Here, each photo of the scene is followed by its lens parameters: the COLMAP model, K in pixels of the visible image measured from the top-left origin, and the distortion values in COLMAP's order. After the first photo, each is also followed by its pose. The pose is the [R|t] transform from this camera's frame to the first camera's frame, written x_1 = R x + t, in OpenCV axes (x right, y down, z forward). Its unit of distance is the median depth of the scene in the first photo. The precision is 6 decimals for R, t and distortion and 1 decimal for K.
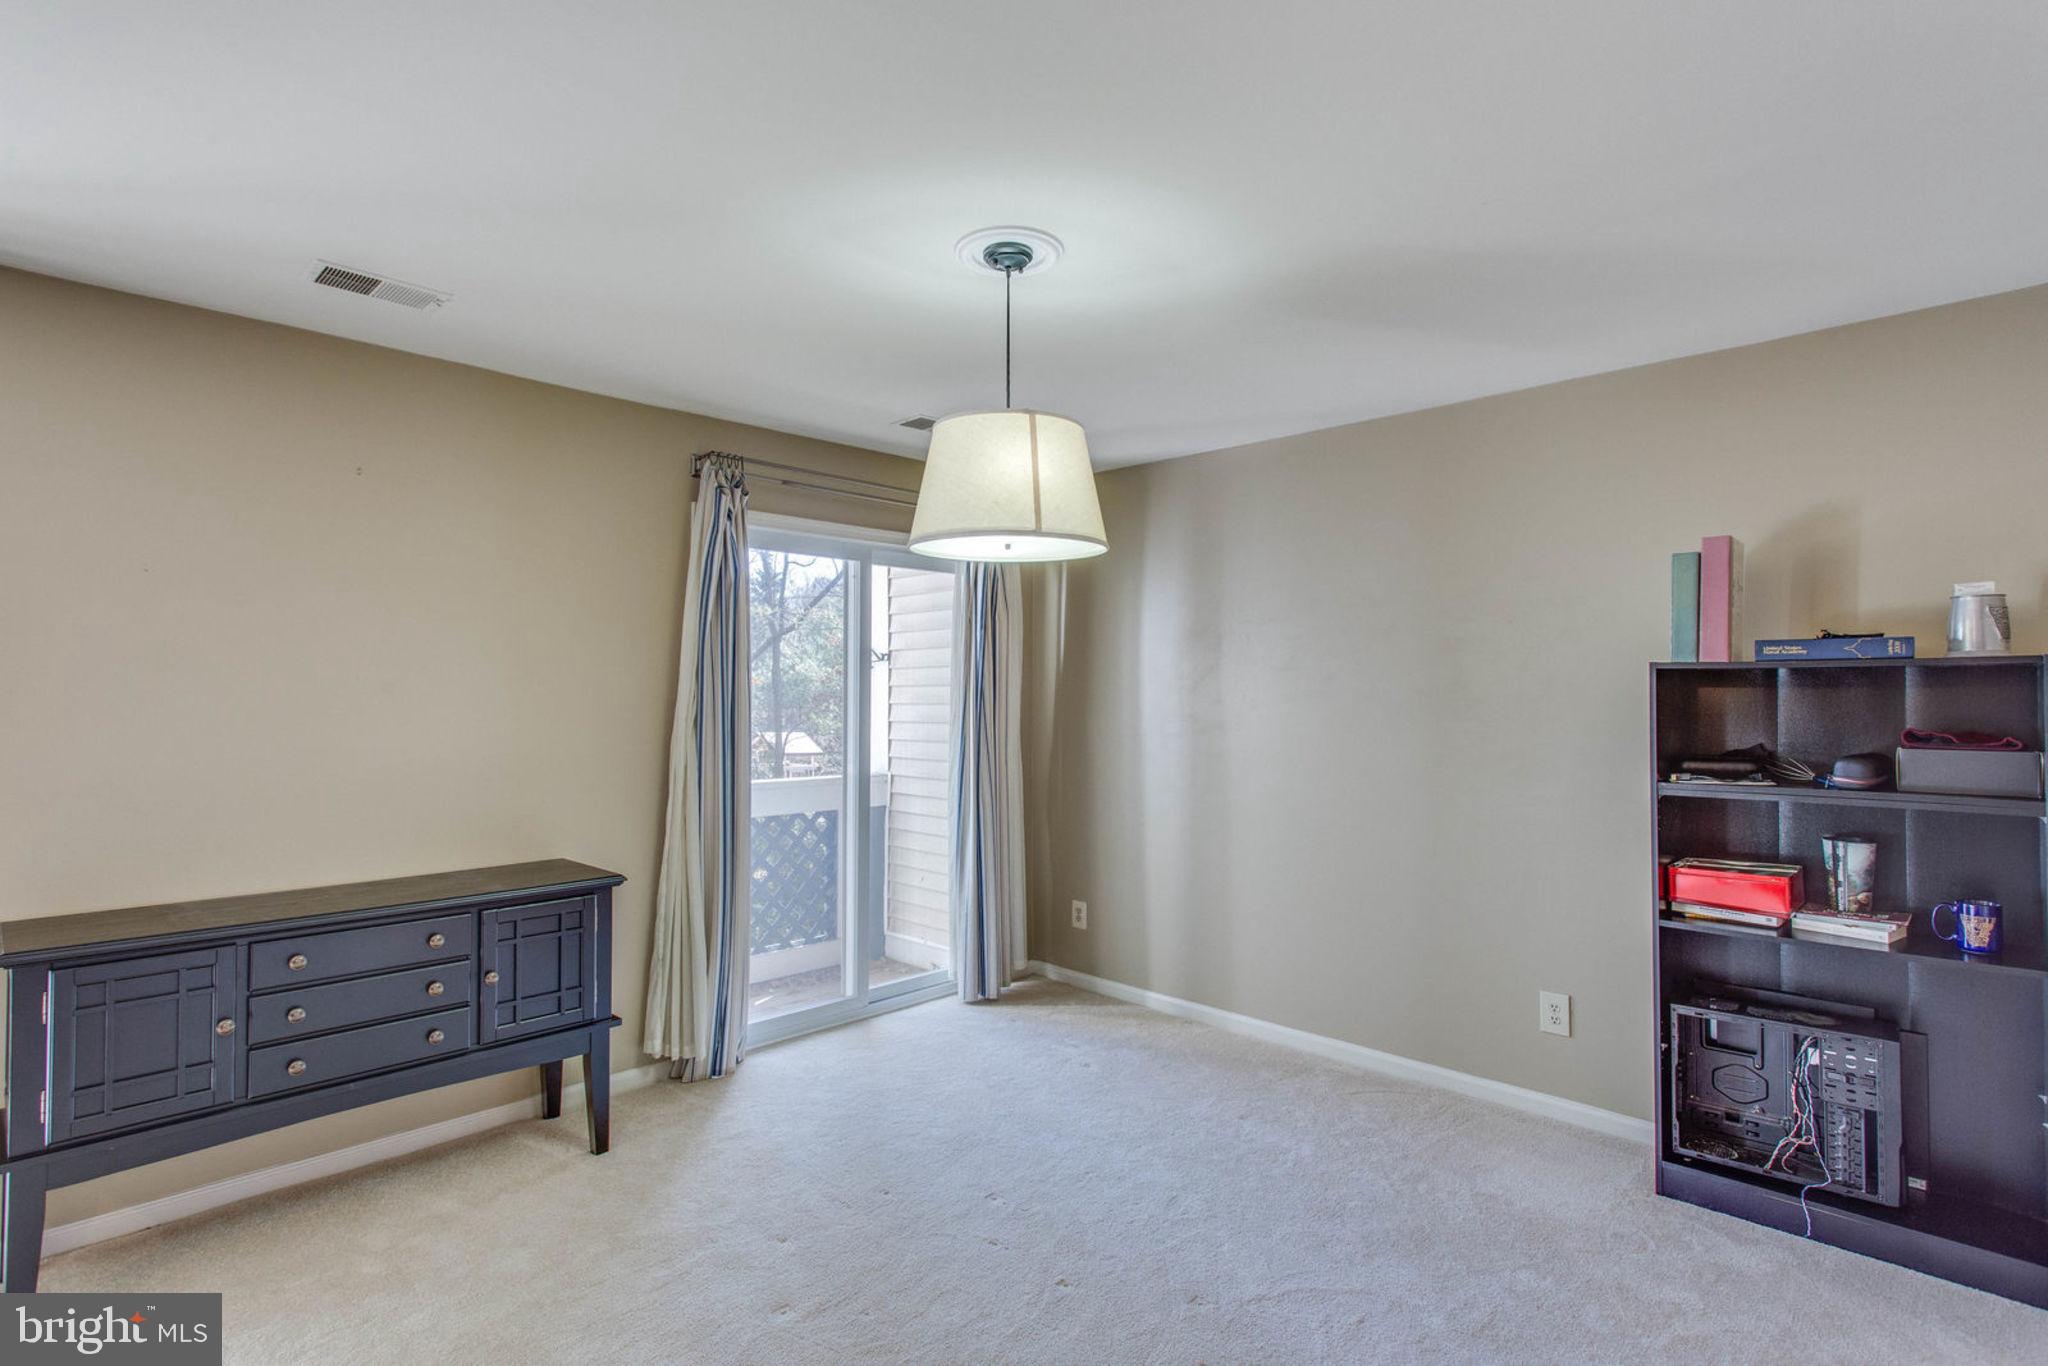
lens RADIAL K [[983.0, 0, 1028.1], [0, 983.0, 686.0], [0, 0, 1]] dist [0.004330, 0.000493]
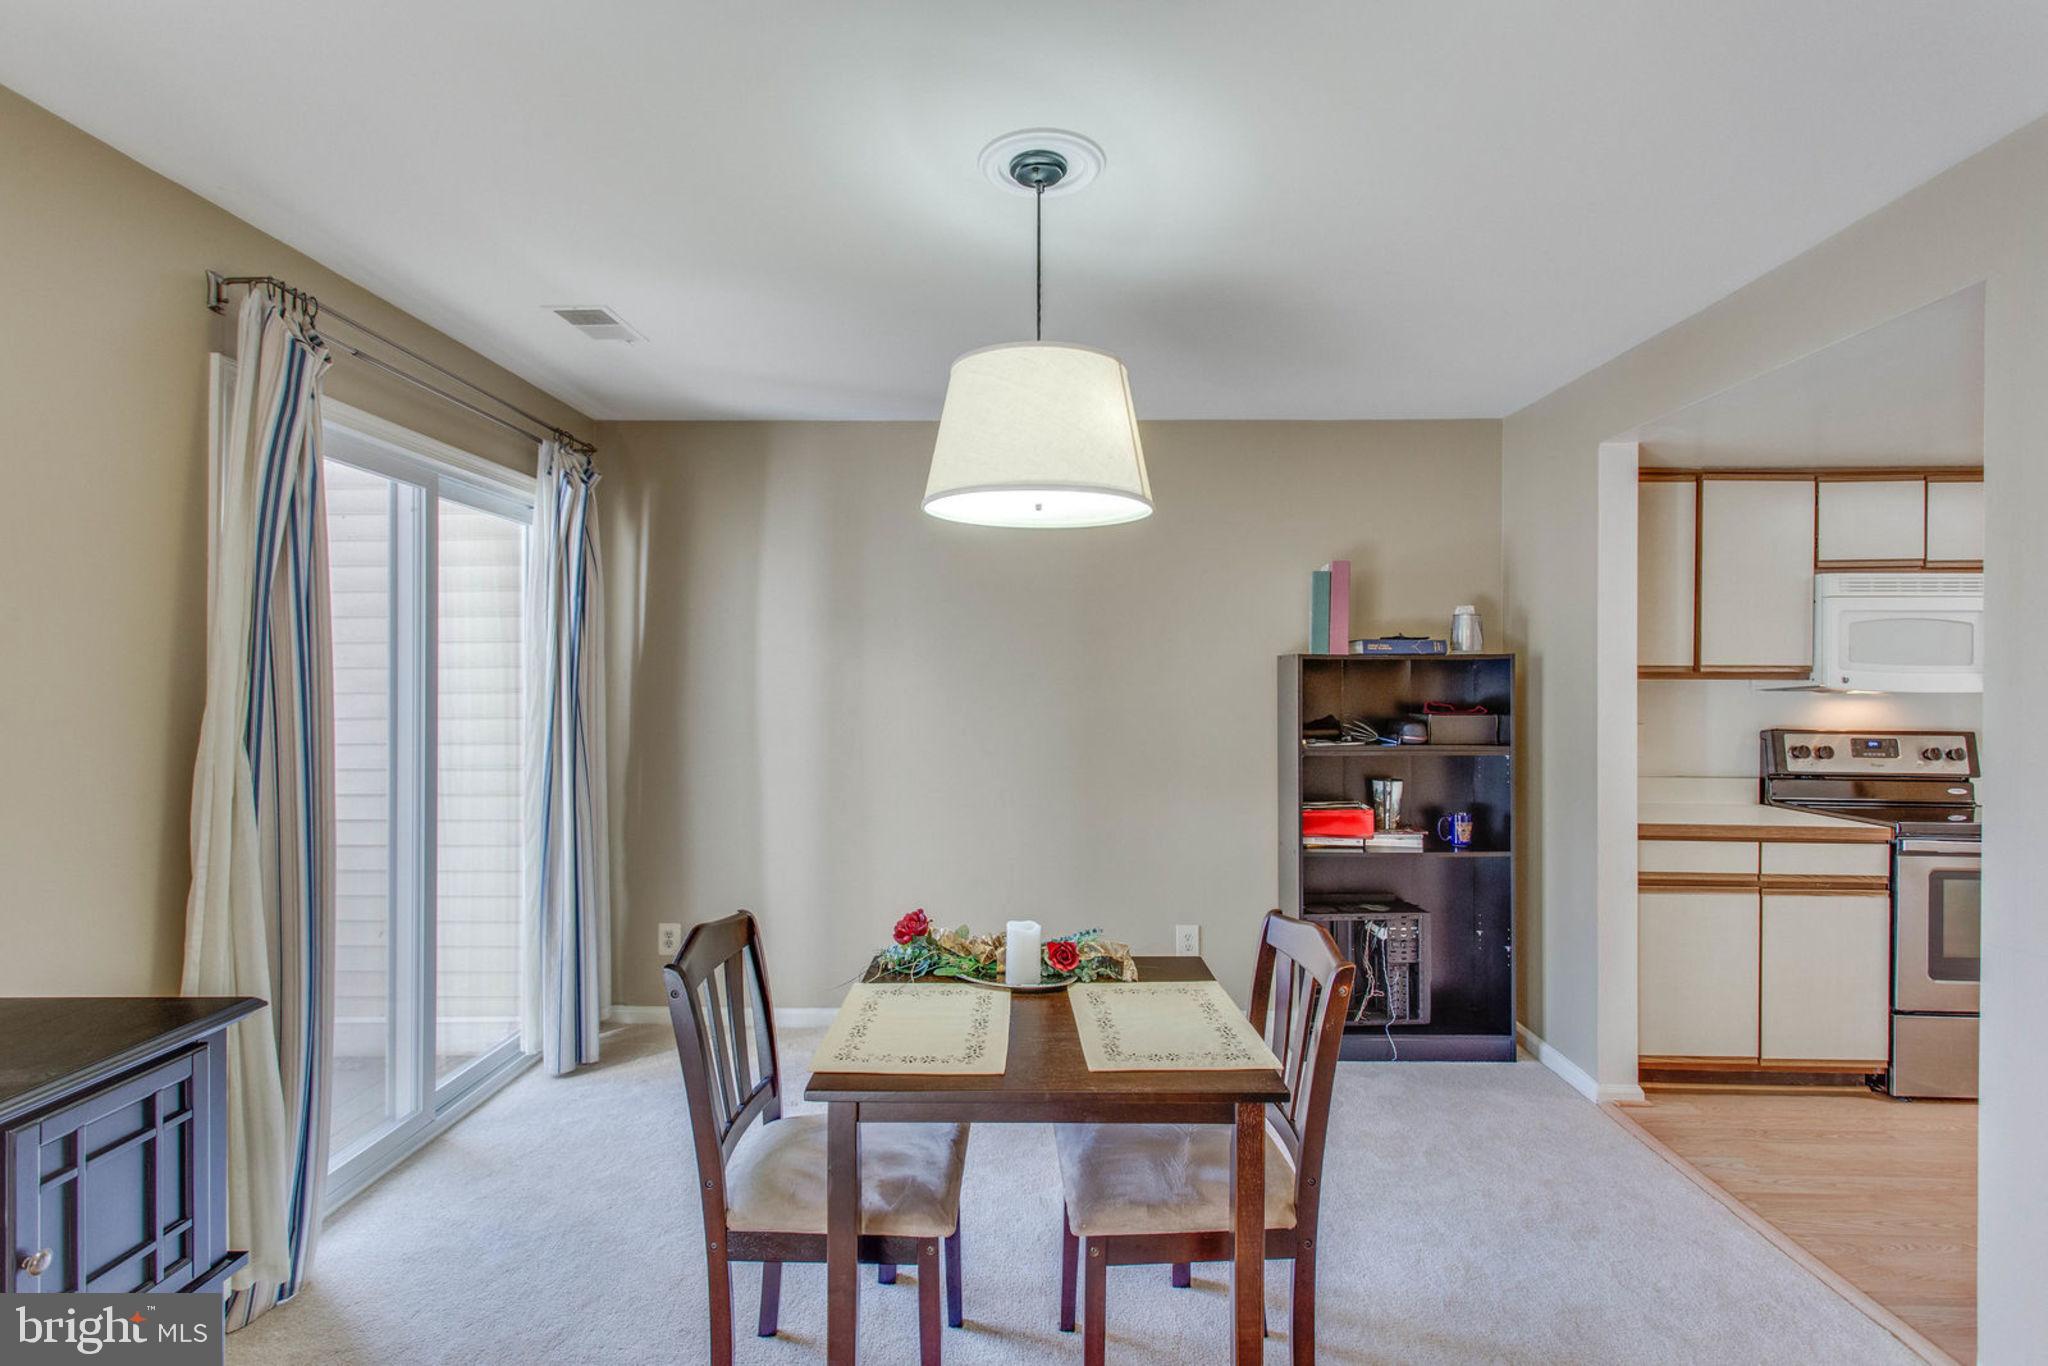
lens RADIAL K [[963.0, 0, 1049.3], [0, 963.0, 683.9], [0, 0, 1]] dist [0.002441, 0.000906]
pose [[0.733835, -0.003717, 0.679318, -0.496553], [-0.004050, 0.999943, 0.009847, 0.004295], [-0.679316, -0.009977, 0.733778, 0.311823]]
